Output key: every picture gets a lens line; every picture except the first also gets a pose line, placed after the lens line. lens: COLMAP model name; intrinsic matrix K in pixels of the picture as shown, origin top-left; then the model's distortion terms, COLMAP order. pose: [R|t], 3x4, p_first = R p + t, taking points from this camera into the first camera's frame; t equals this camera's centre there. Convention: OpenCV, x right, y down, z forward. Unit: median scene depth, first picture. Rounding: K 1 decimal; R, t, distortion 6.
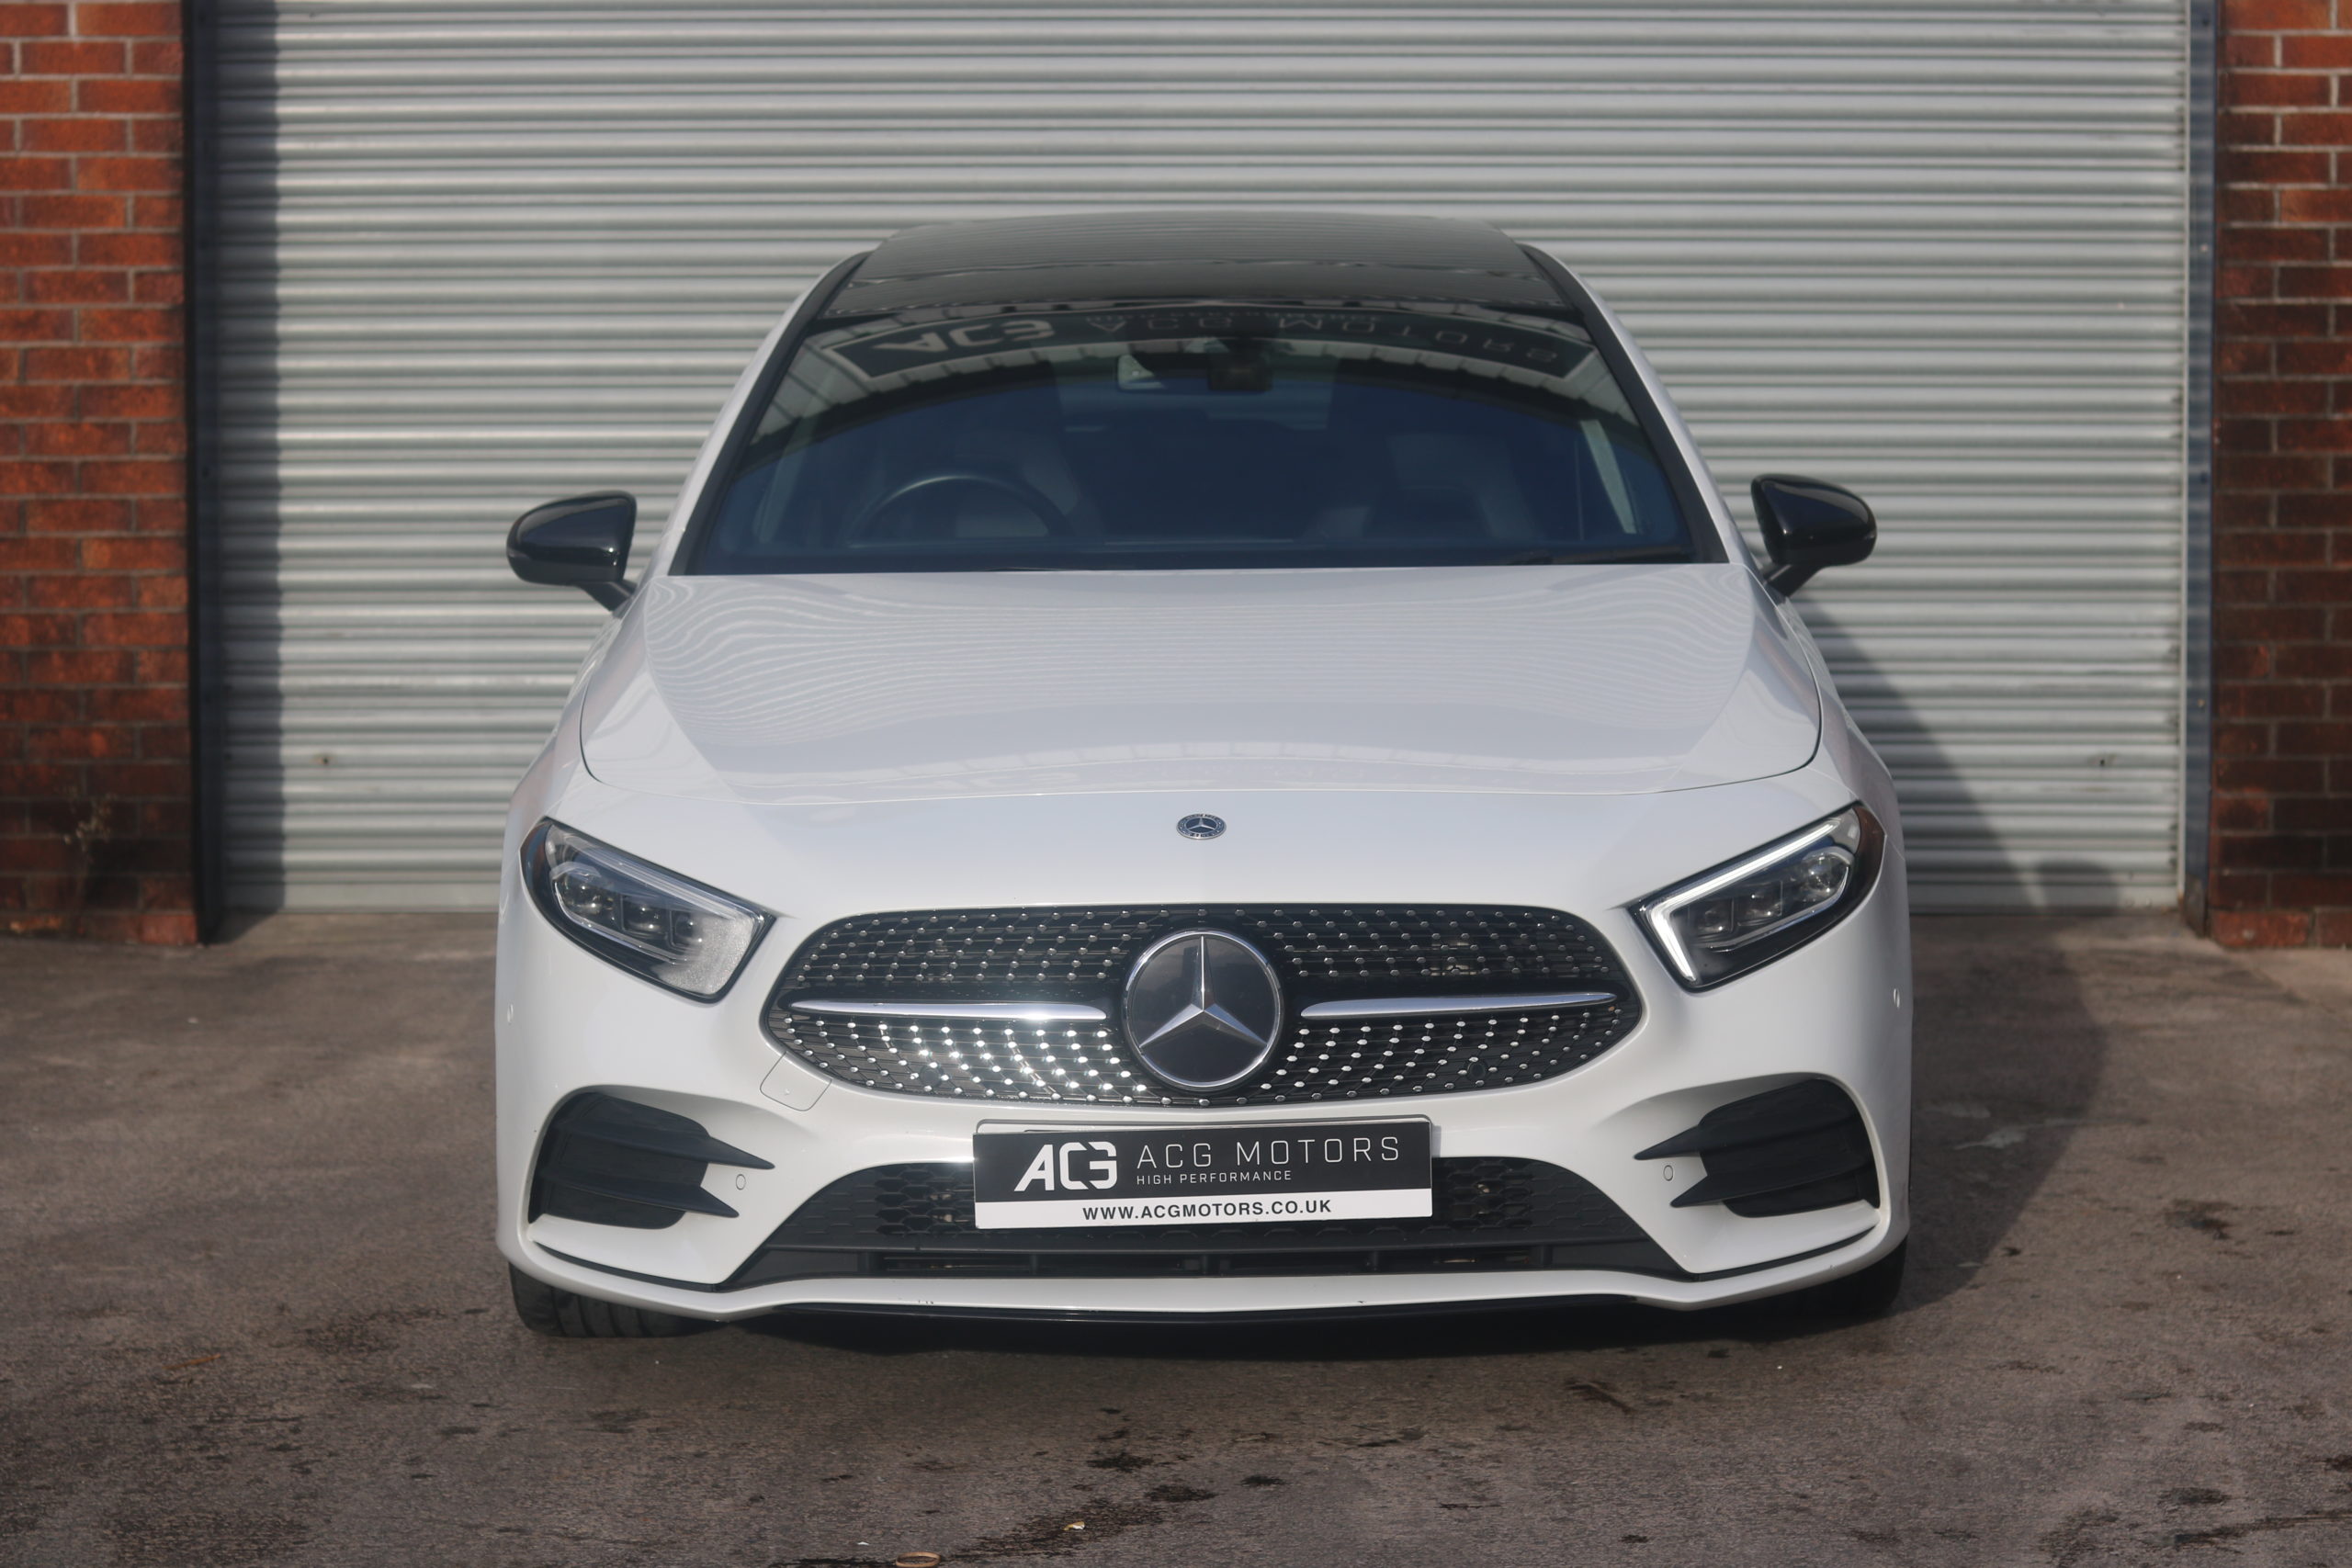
lens RADIAL K [[5503.0, 0, 1179.1], [0, 5503.0, 784.8], [0, 0, 1]] dist [-0.087961, 0.000000]
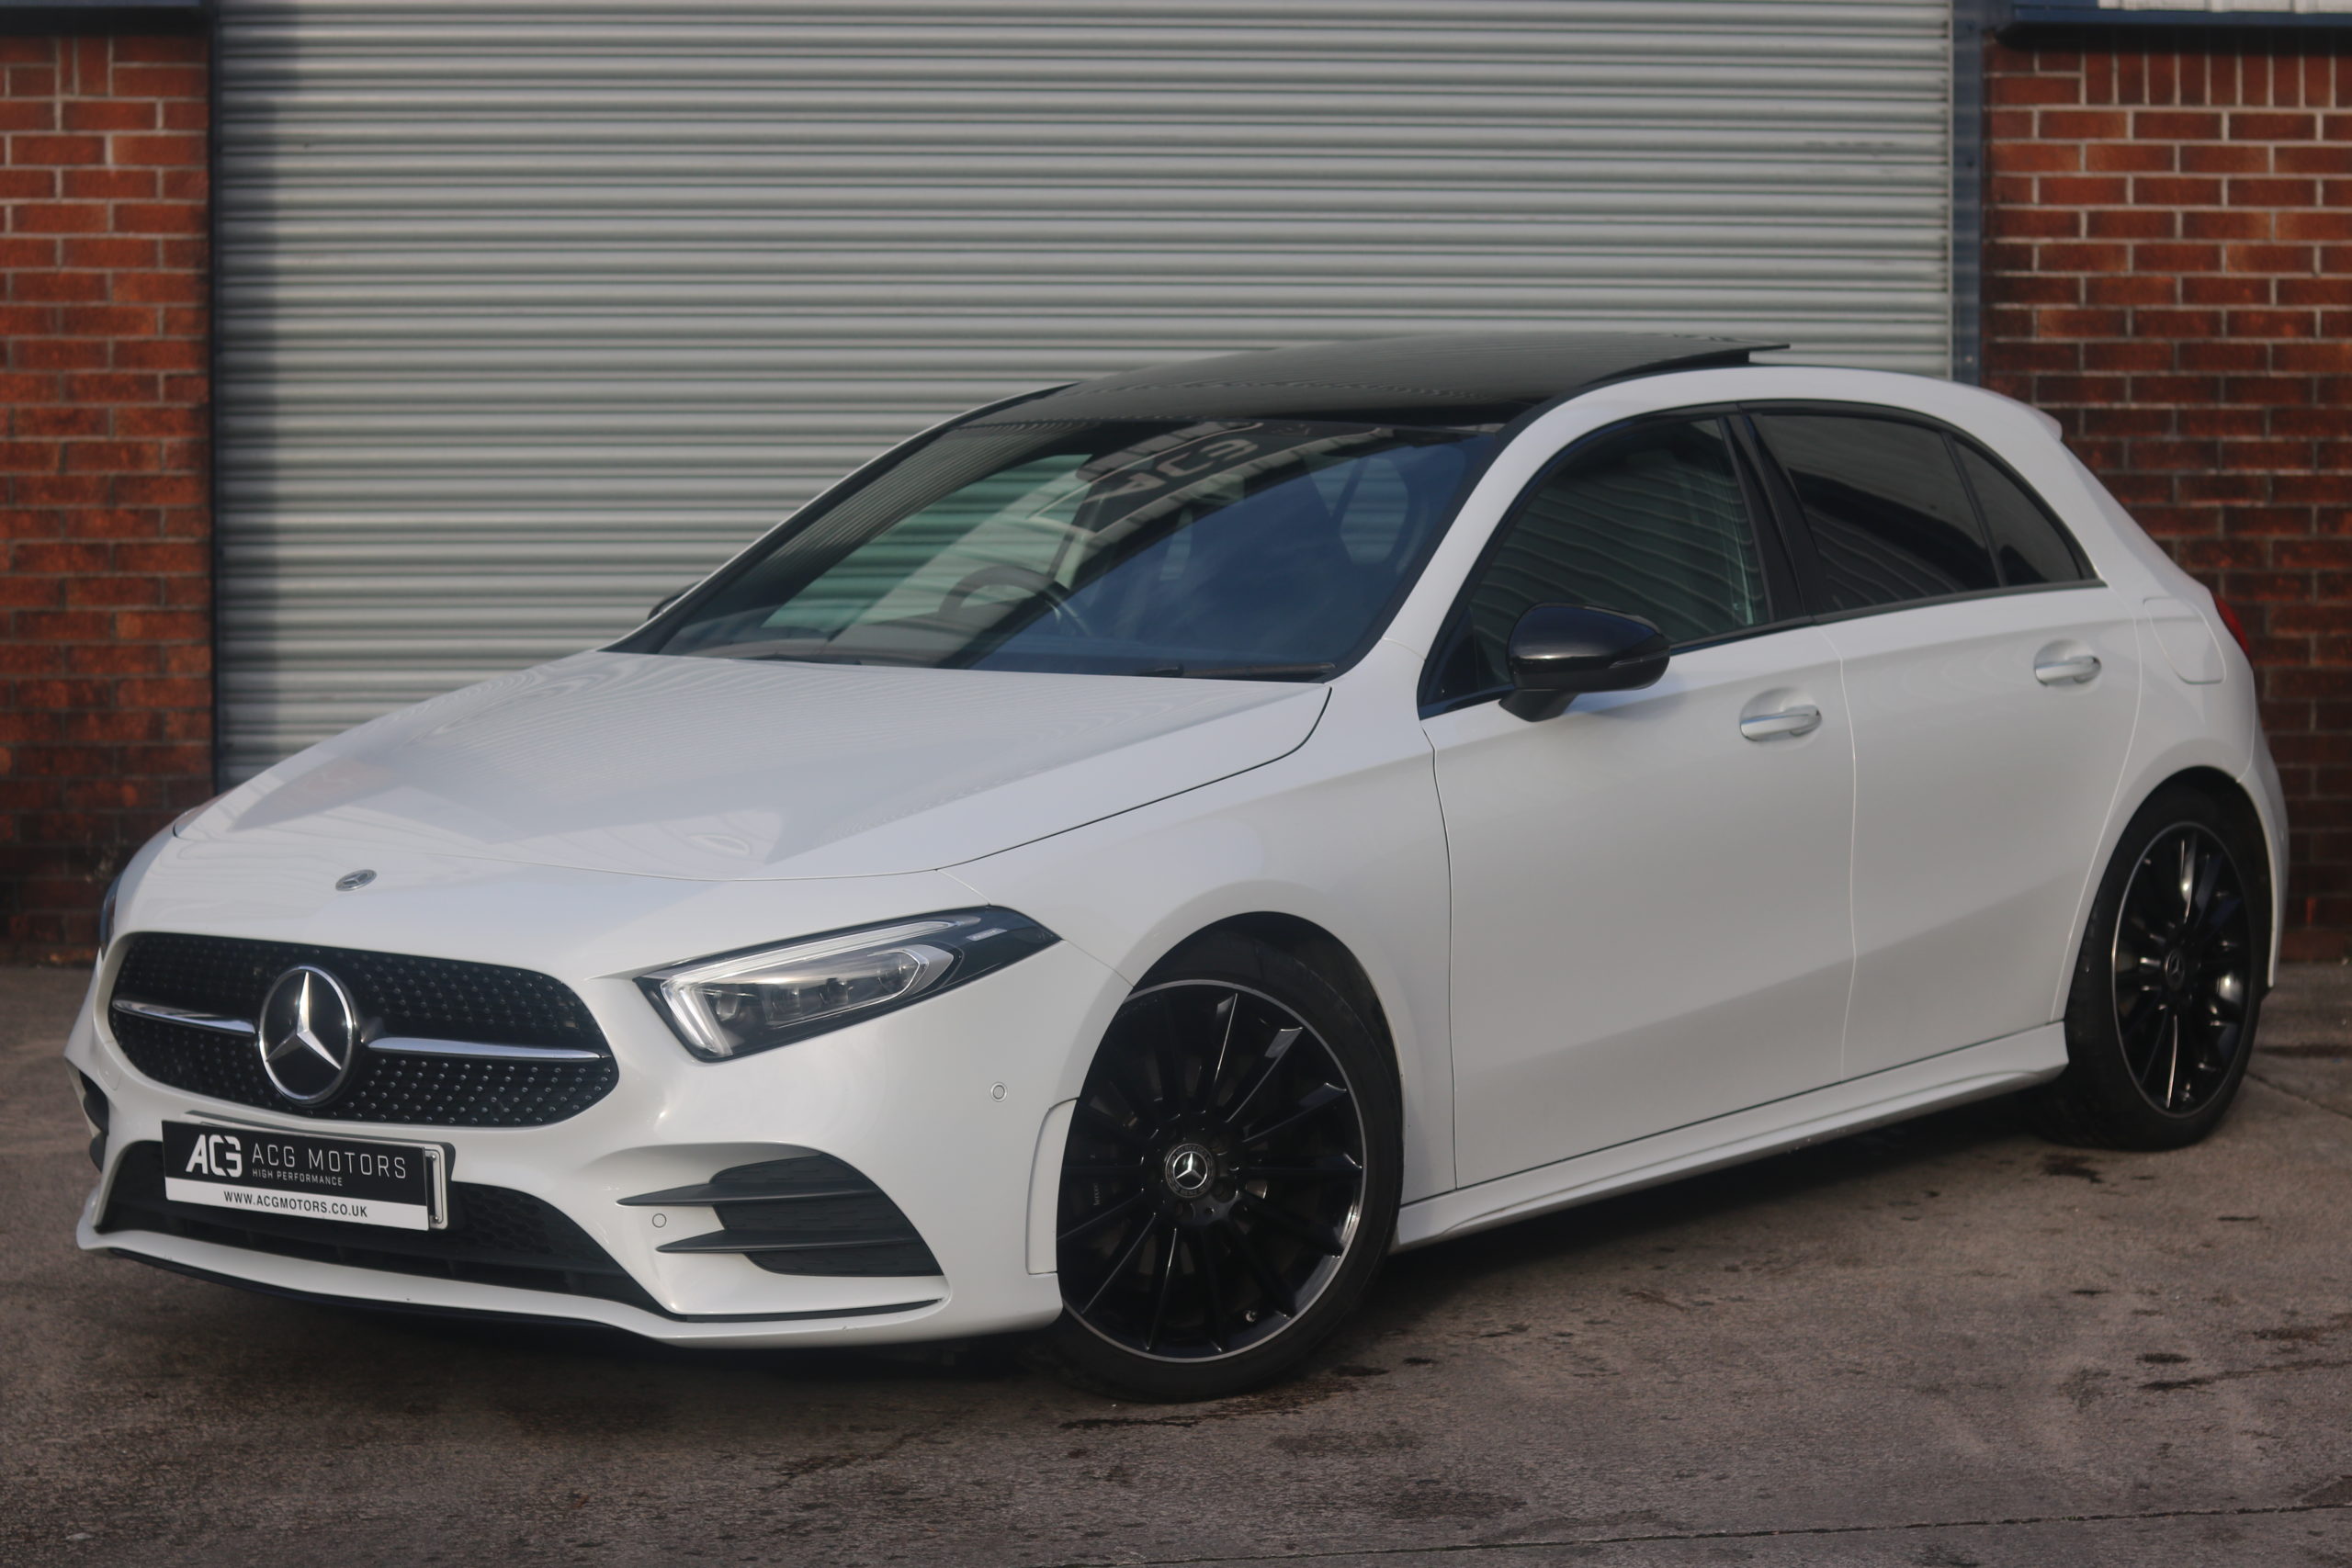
lens RADIAL K [[5503.0, 0, 1181.6], [0, 5503.0, 793.7], [0, 0, 1]] dist [-0.087961, 0.000000]
pose [[0.995563, -0.003759, 0.094021, -0.089253], [0.004979, 0.999906, -0.012747, 0.007692], [-0.093964, 0.013159, 0.995489, -0.137749]]
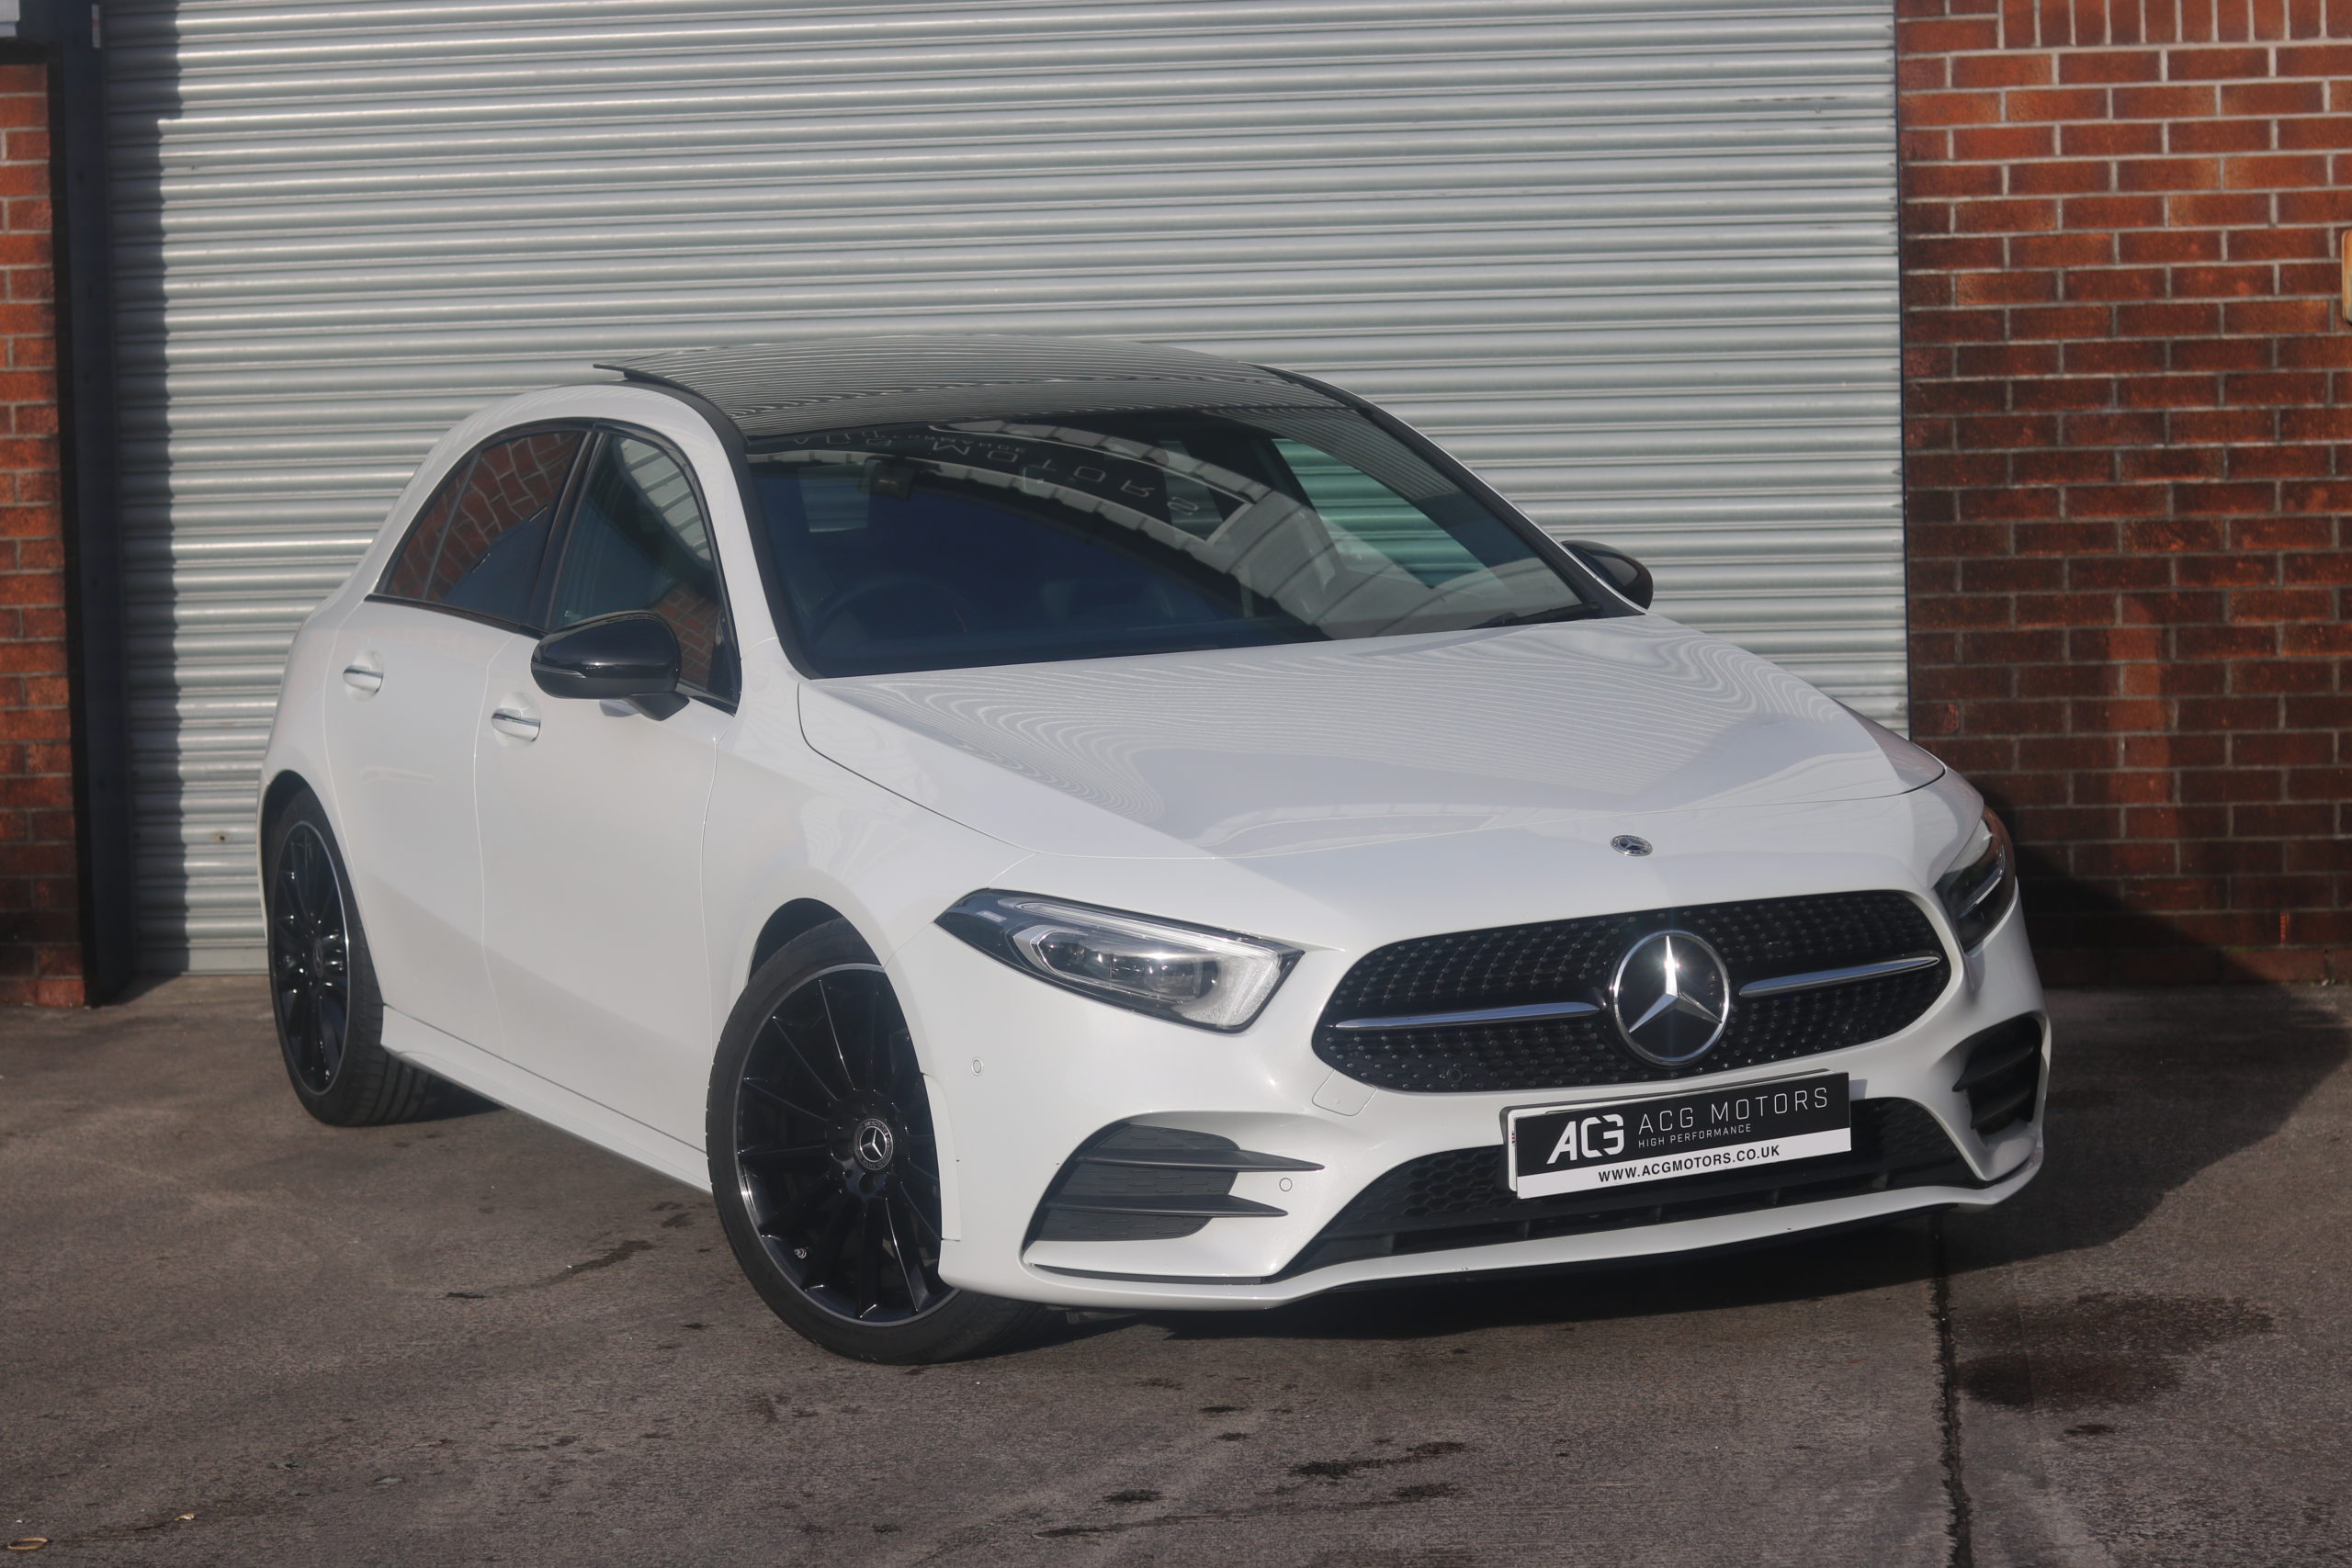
lens RADIAL K [[5503.0, 0, 1167.5], [0, 5503.0, 783.8], [0, 0, 1]] dist [-0.087961, 0.000000]
pose [[0.990270, -0.016716, -0.138150, 0.196038], [0.015986, 0.999852, -0.006390, -0.005590], [0.138237, 0.004119, 0.990391, -0.075074]]
